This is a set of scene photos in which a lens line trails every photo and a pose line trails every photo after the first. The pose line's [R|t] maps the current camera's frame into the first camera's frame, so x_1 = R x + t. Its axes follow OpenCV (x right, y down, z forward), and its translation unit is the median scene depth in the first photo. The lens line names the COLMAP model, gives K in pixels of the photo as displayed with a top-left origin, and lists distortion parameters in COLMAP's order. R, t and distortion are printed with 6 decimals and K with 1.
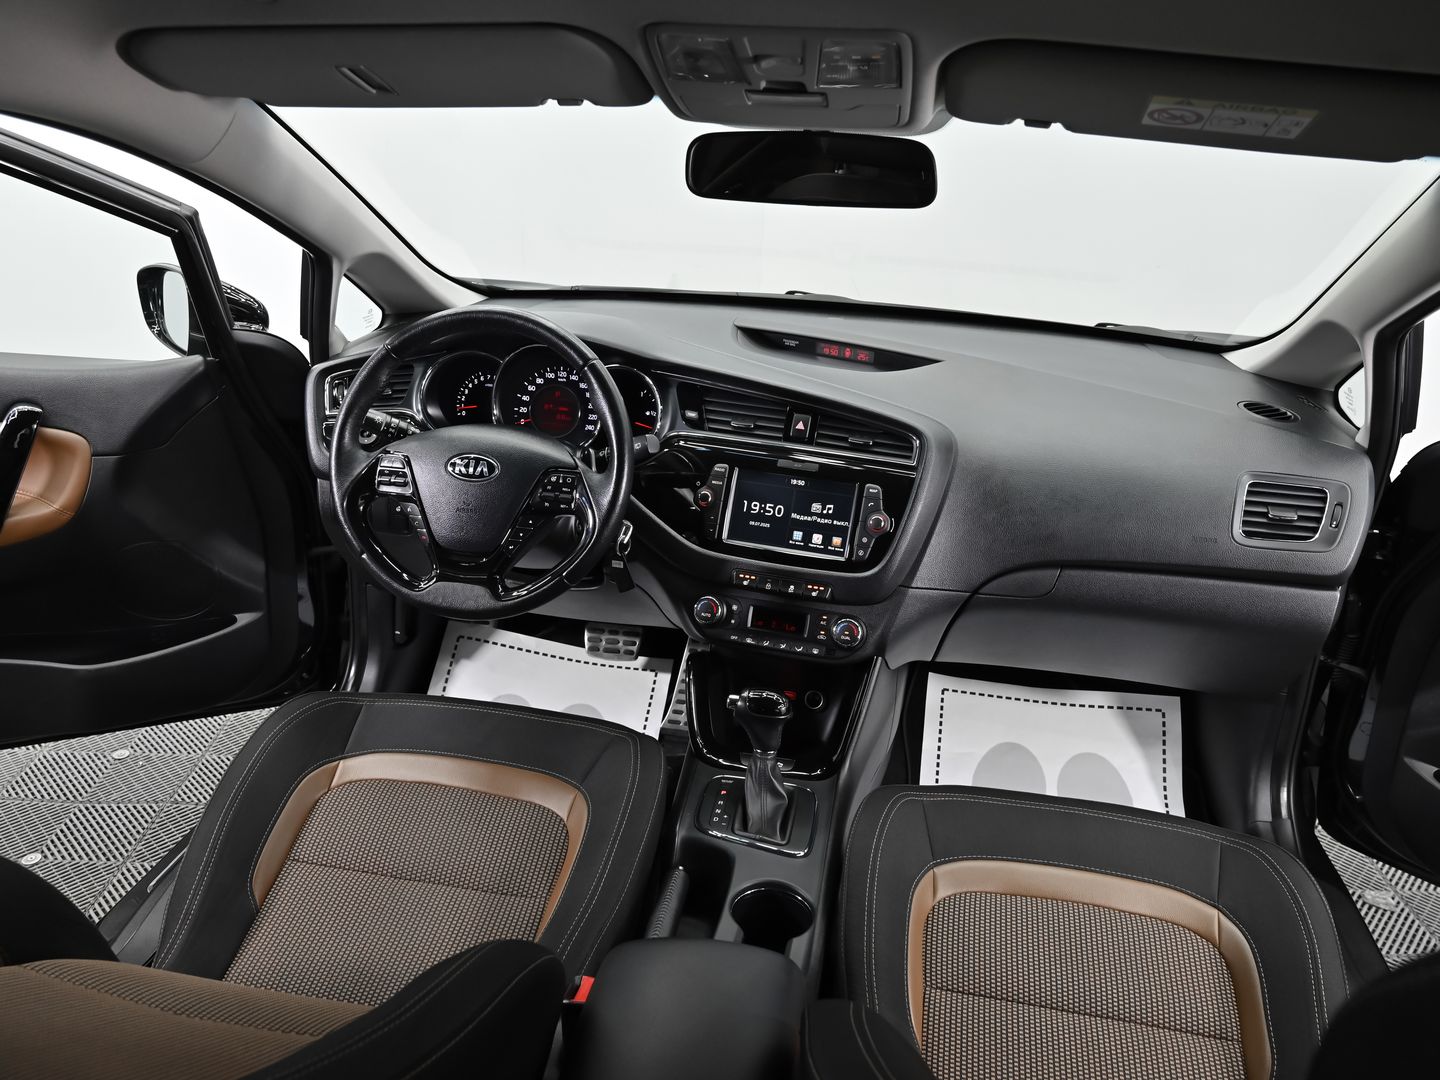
lens RADIAL K [[1079.7, 0, 720.0], [0, 1079.7, 540.0], [0, 0, 1]] dist [-0.010685, -0.004859]
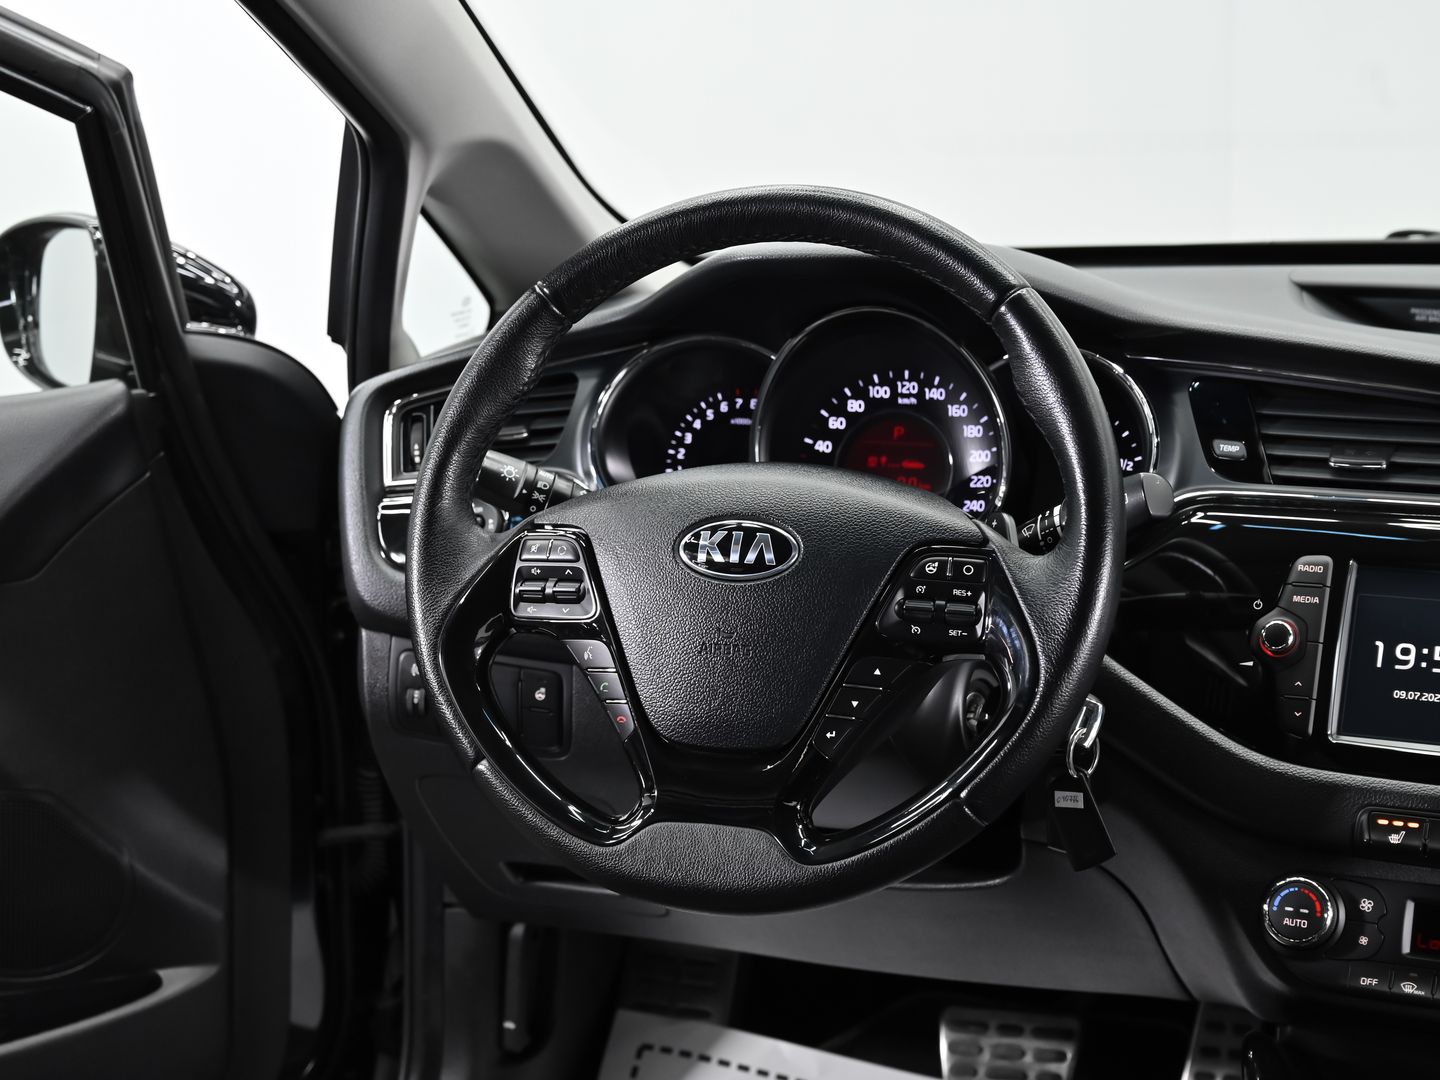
lens RADIAL K [[2311.8, 0, 720.0], [0, 2311.8, 540.0], [0, 0, 1]] dist [-0.013730, -0.102797]
pose [[0.986980, -0.031529, -0.157724, -0.084463], [0.001407, 0.982255, -0.187545, 0.090126], [0.160839, 0.184882, 0.969510, 0.108363]]
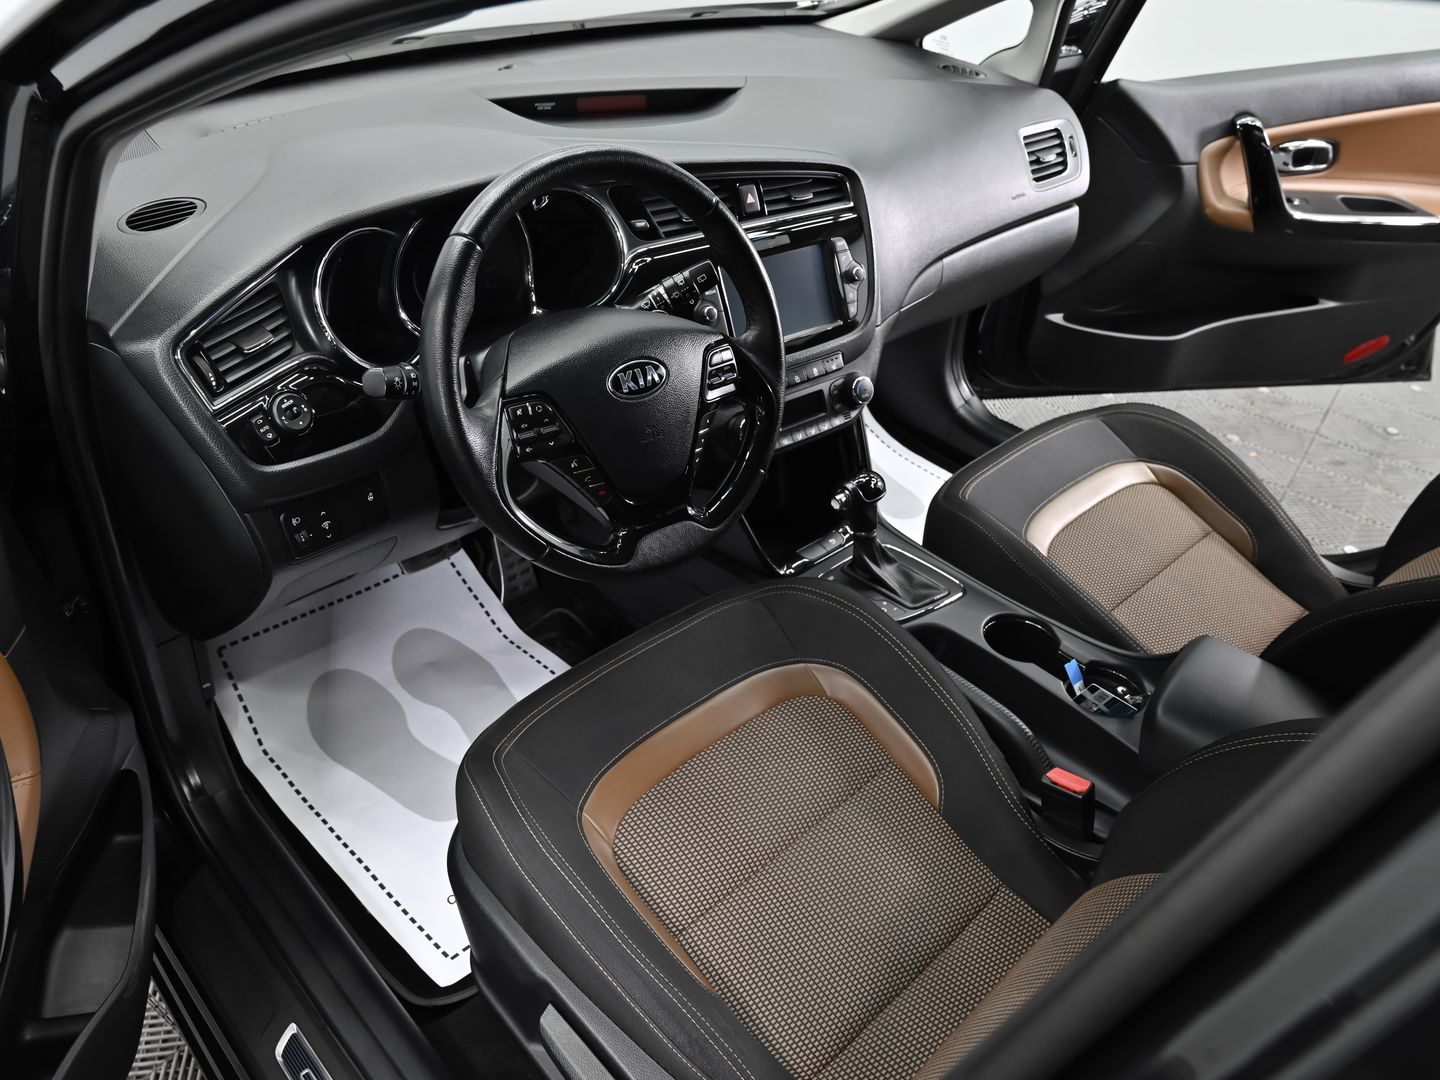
lens RADIAL K [[1079.7, 0, 720.0], [0, 1079.7, 540.0], [0, 0, 1]] dist [-0.010685, -0.004859]
pose [[0.585575, -0.489744, 0.645951, -0.659000], [0.281856, 0.870153, 0.404217, -0.229595], [-0.760039, -0.054634, 0.647577, 0.430023]]
